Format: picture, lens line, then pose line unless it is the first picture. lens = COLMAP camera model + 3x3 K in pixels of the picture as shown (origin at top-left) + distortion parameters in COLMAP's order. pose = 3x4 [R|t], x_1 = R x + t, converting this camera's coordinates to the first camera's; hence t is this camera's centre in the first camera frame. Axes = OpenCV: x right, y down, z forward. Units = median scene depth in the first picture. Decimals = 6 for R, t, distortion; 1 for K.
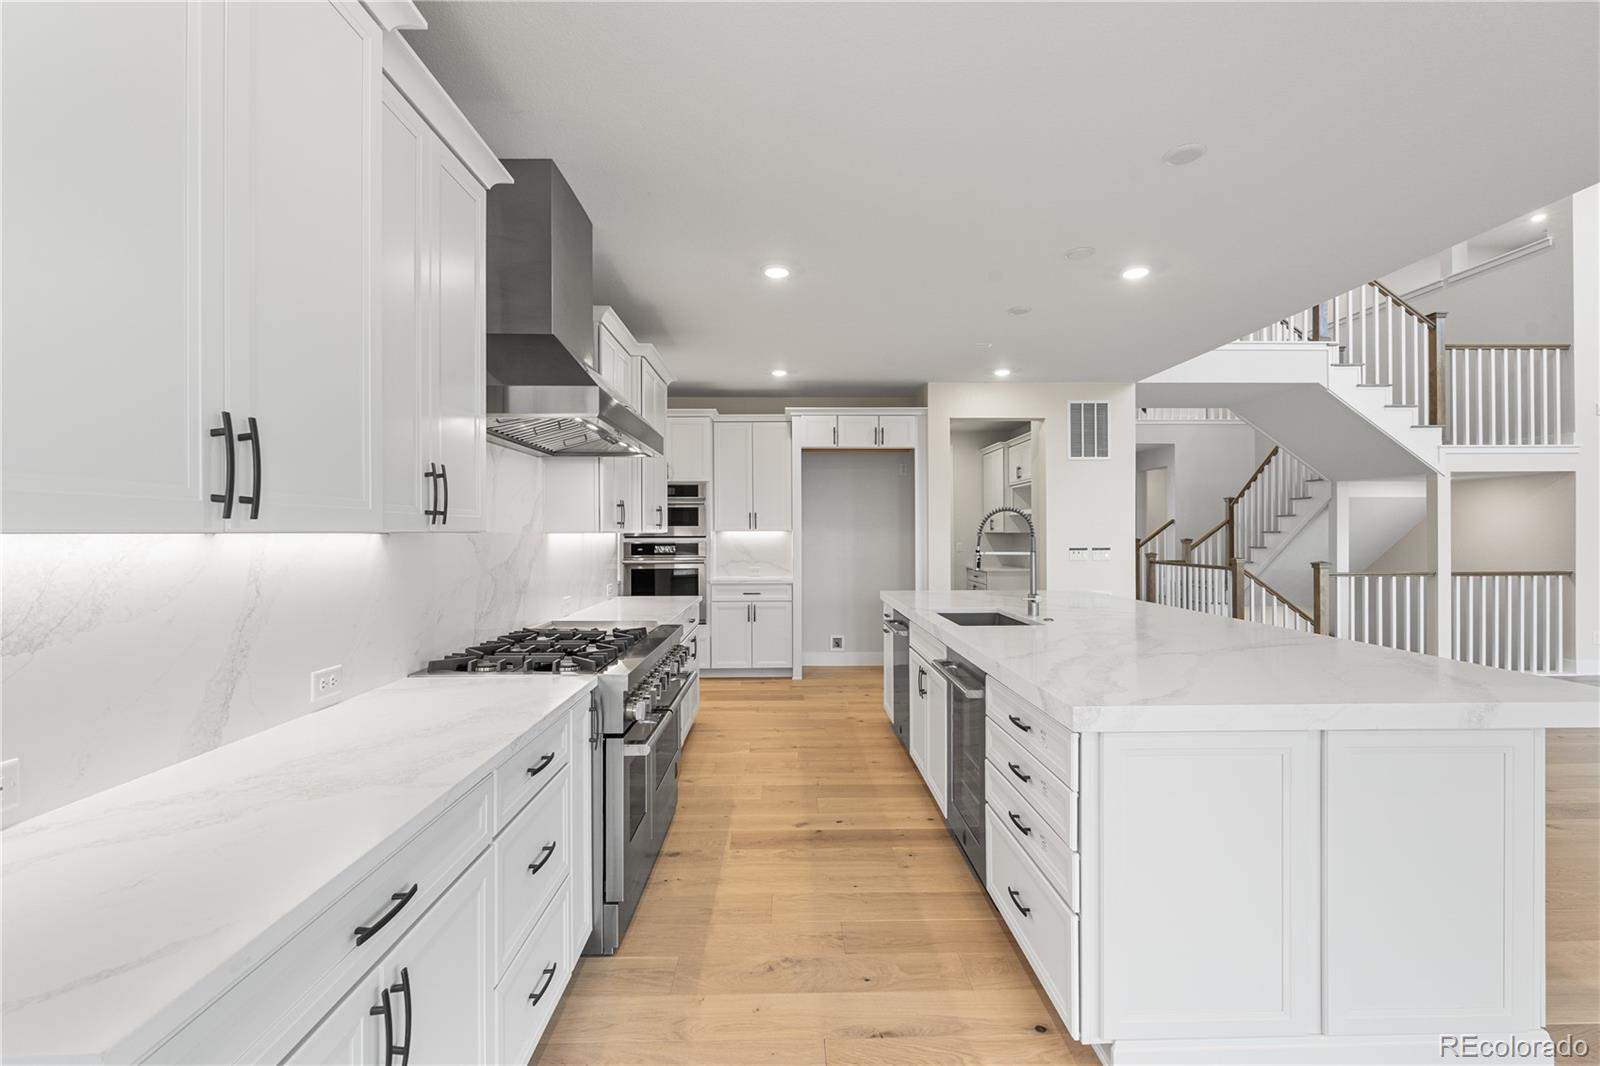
lens RADIAL K [[705.6, 0, 772.8], [0, 705.6, 532.7], [0, 0, 1]] dist [-0.012476, 0.000623]
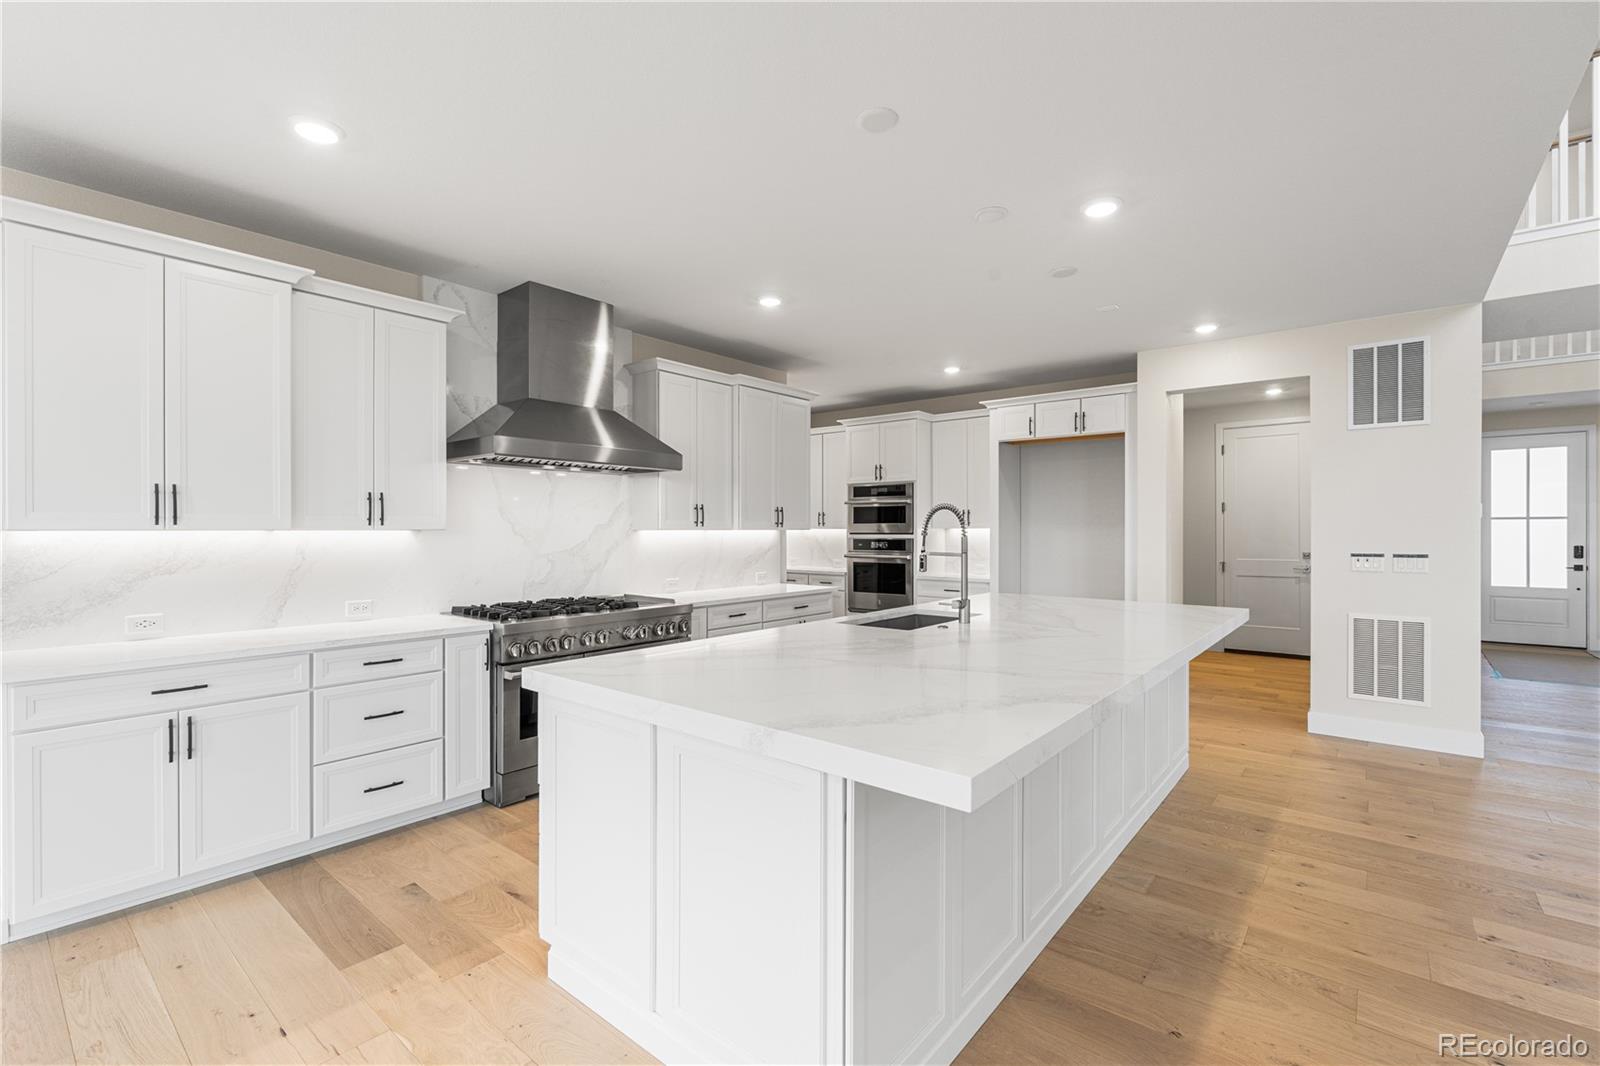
lens RADIAL K [[705.6, 0, 799.0], [0, 705.6, 528.4], [0, 0, 1]] dist [-0.012476, 0.000623]
pose [[0.759113, 0.002203, -0.650955, 0.459502], [-0.002224, 0.999997, 0.000791, -0.002530], [0.650955, 0.000847, 0.759116, 0.097428]]
